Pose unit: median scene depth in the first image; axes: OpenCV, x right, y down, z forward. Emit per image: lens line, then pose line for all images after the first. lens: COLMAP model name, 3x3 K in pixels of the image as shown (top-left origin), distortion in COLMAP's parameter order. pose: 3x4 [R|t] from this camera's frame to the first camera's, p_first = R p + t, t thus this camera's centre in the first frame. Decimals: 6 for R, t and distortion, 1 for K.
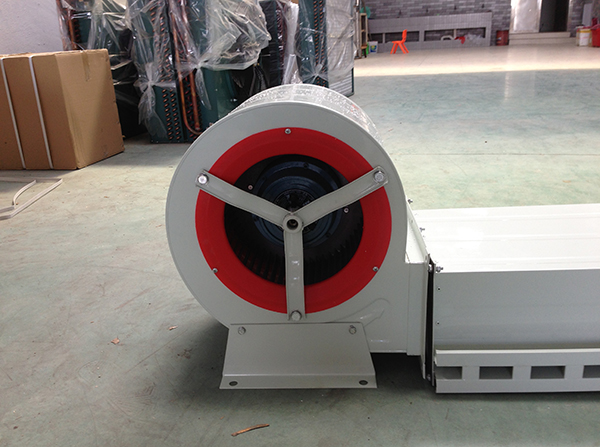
lens RADIAL K [[555.3, 0, 297.7], [0, 555.3, 219.0], [0, 0, 1]] dist [0.151967, -0.259308]
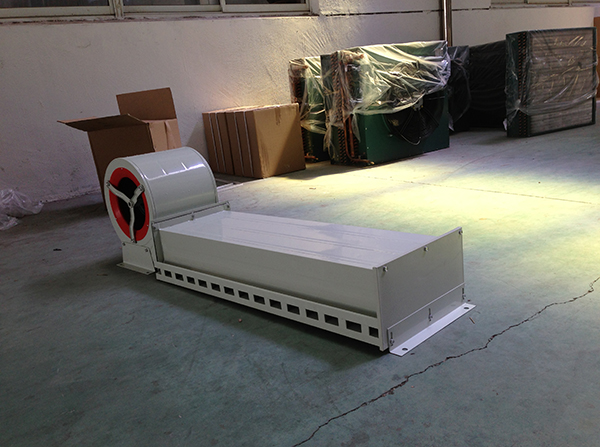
lens RADIAL K [[555.3, 0, 297.7], [0, 555.3, 219.0], [0, 0, 1]] dist [0.151967, -0.259308]
pose [[0.751535, 0.127914, -0.647174, 0.834783], [-0.139532, 0.989648, 0.033572, -0.043928], [0.644769, 0.065071, 0.761603, -0.177619]]
